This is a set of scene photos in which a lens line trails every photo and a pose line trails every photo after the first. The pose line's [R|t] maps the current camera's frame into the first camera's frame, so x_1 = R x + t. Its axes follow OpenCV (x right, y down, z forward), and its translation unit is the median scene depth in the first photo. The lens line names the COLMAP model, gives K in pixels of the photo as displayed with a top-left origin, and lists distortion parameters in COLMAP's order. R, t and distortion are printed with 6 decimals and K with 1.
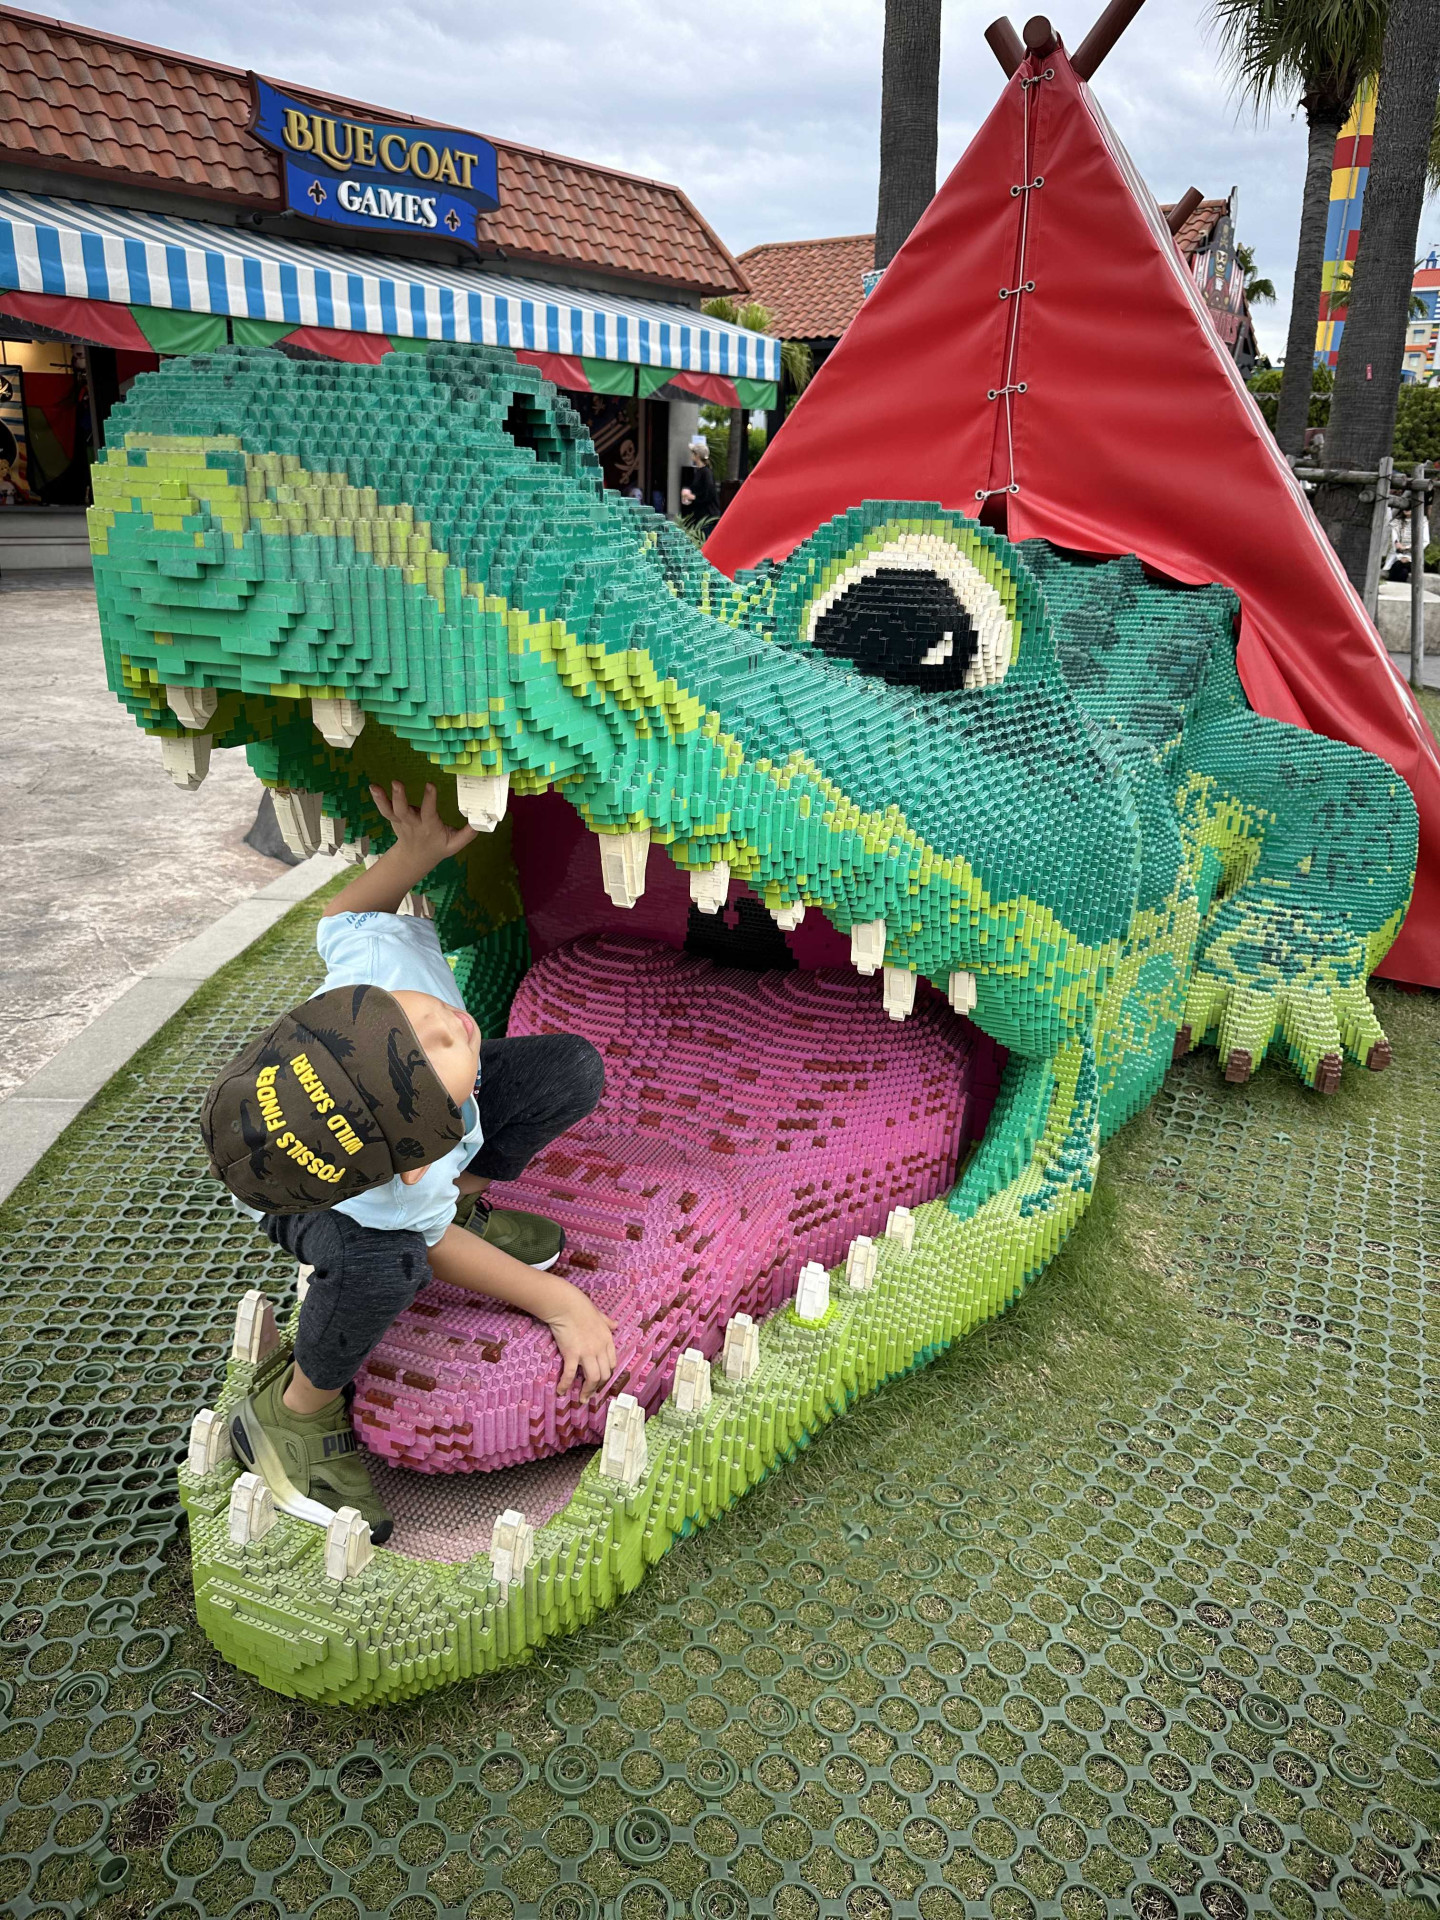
lens RADIAL K [[1378.5, 0, 720.0], [0, 1378.5, 960.0], [0, 0, 1]] dist [0.065053, -0.092039]
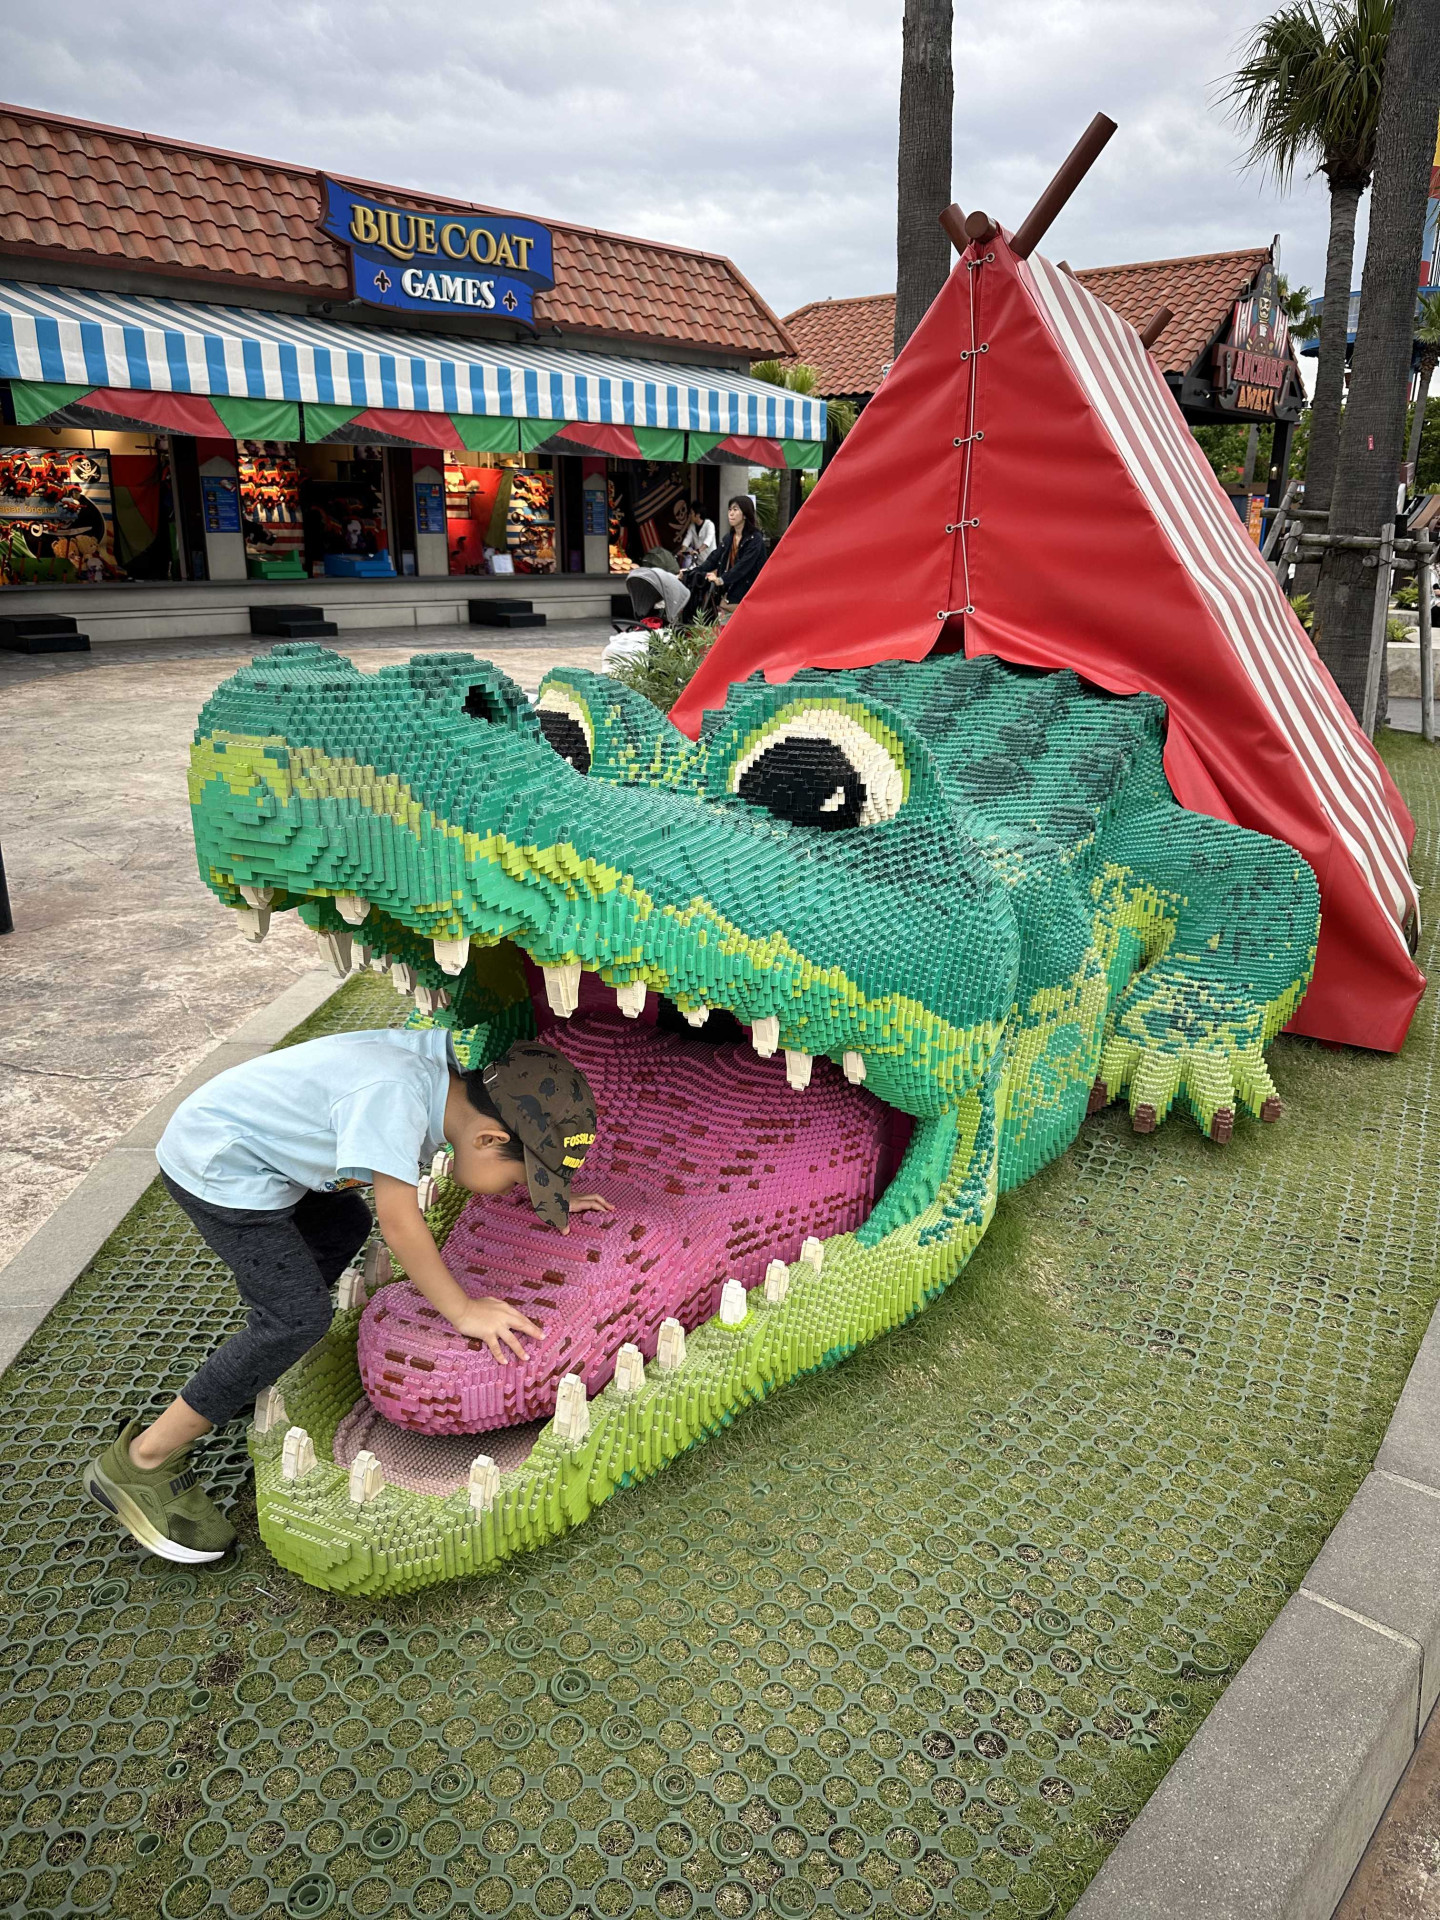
lens RADIAL K [[1386.0, 0, 717.1], [0, 1386.0, 960.2], [0, 0, 1]] dist [0.114843, -0.201335]
pose [[0.998584, -0.007924, -0.052600, 0.109795], [0.006606, 0.999661, -0.025178, -0.040945], [0.052782, 0.024795, 0.998298, -0.270766]]
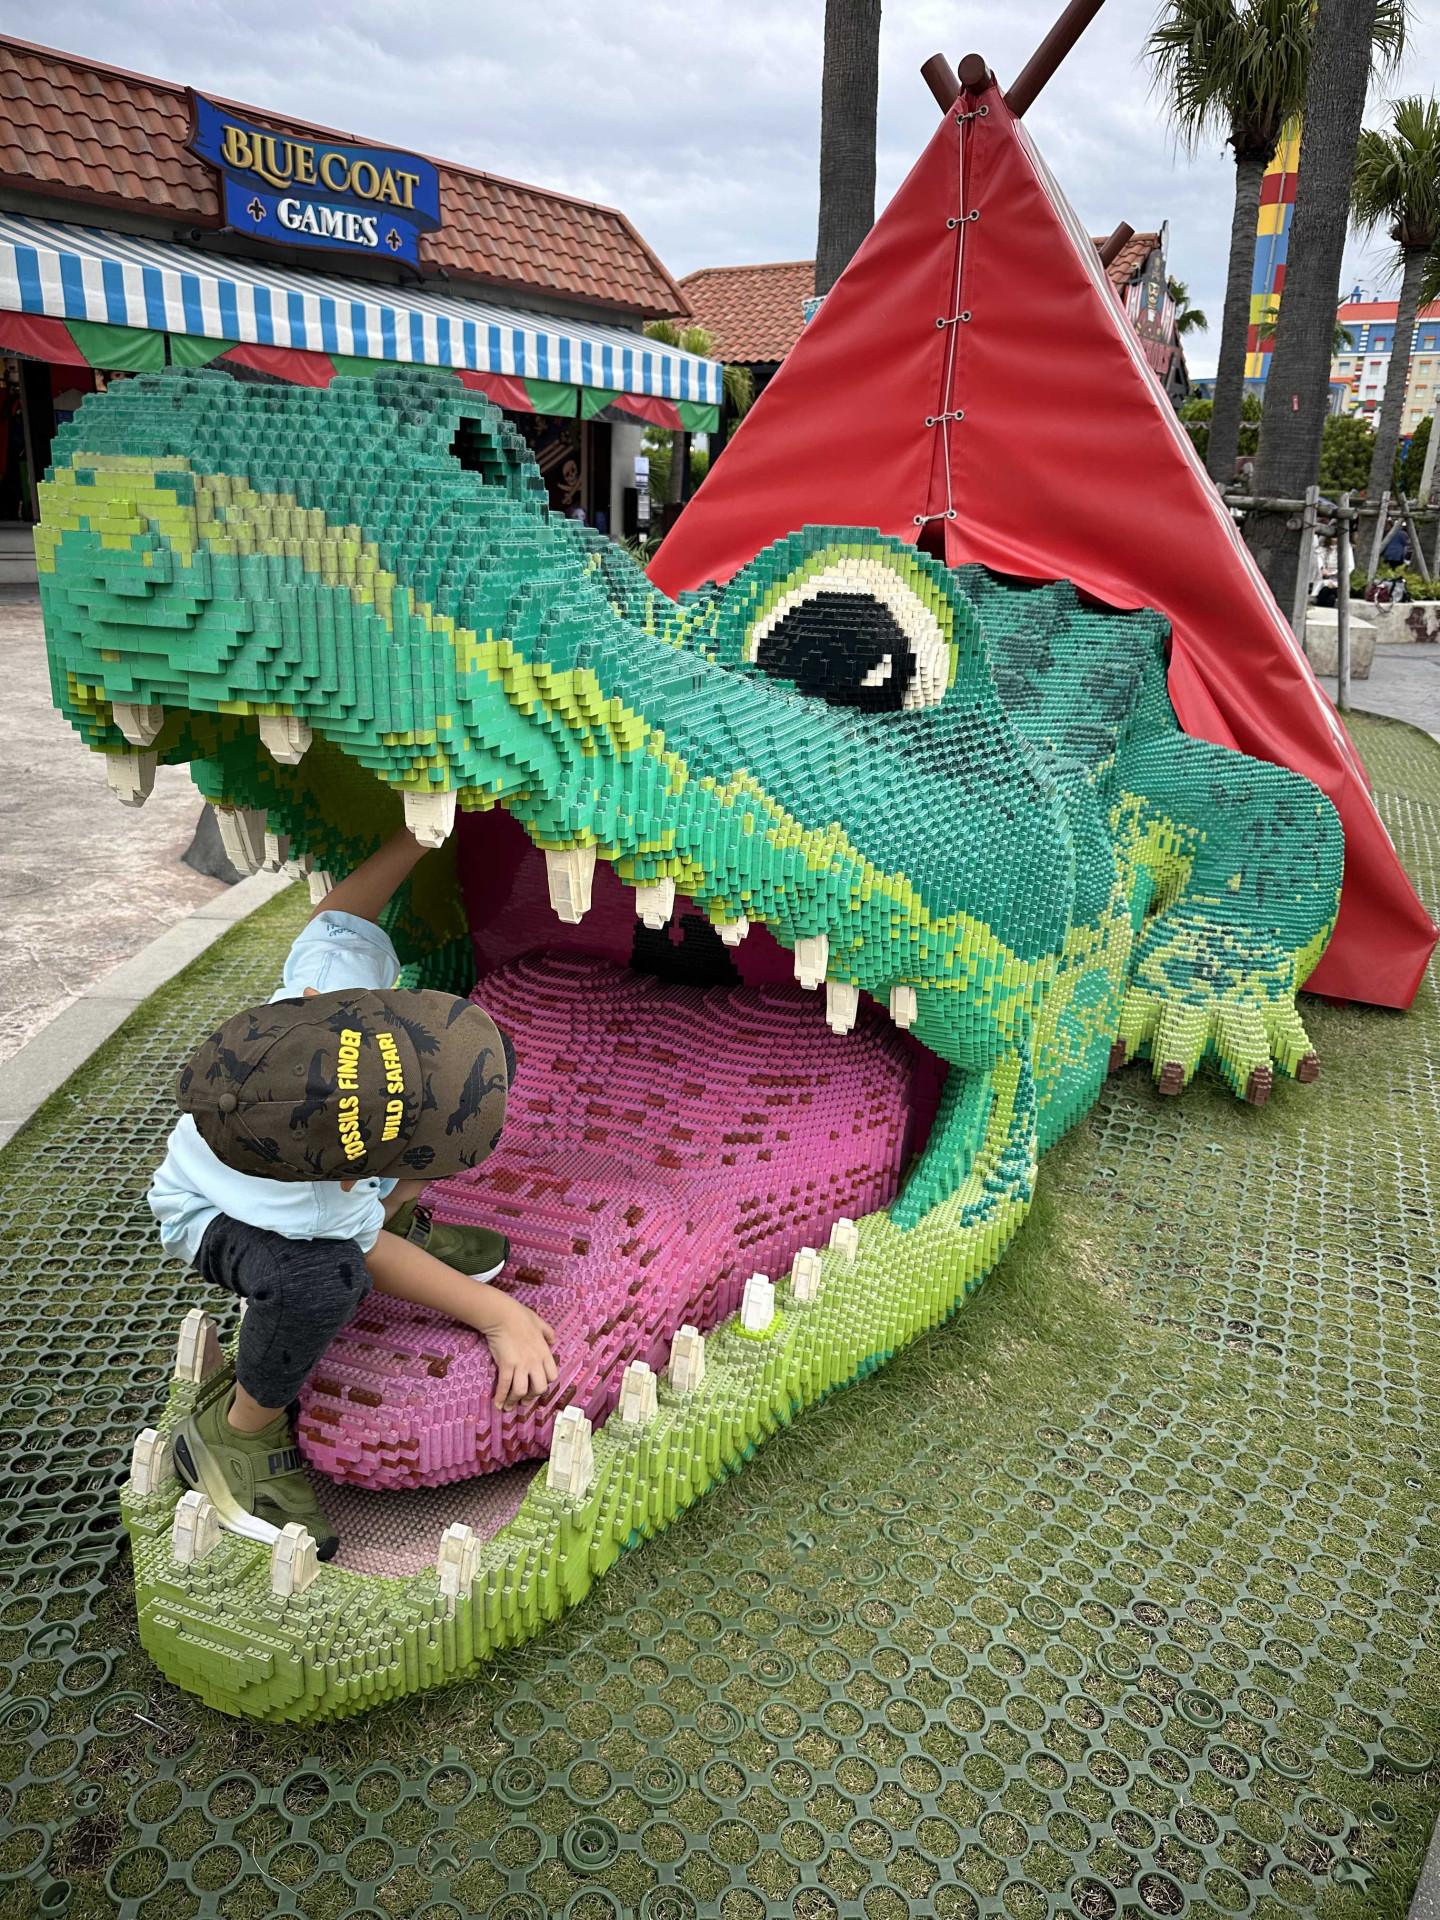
lens RADIAL K [[1378.5, 0, 722.2], [0, 1378.5, 961.5], [0, 0, 1]] dist [0.066111, -0.091523]
pose [[0.999126, -0.003311, 0.041678, -0.000275], [0.003848, 0.999911, -0.012803, 0.002525], [-0.041631, 0.012953, 0.999049, -0.011717]]
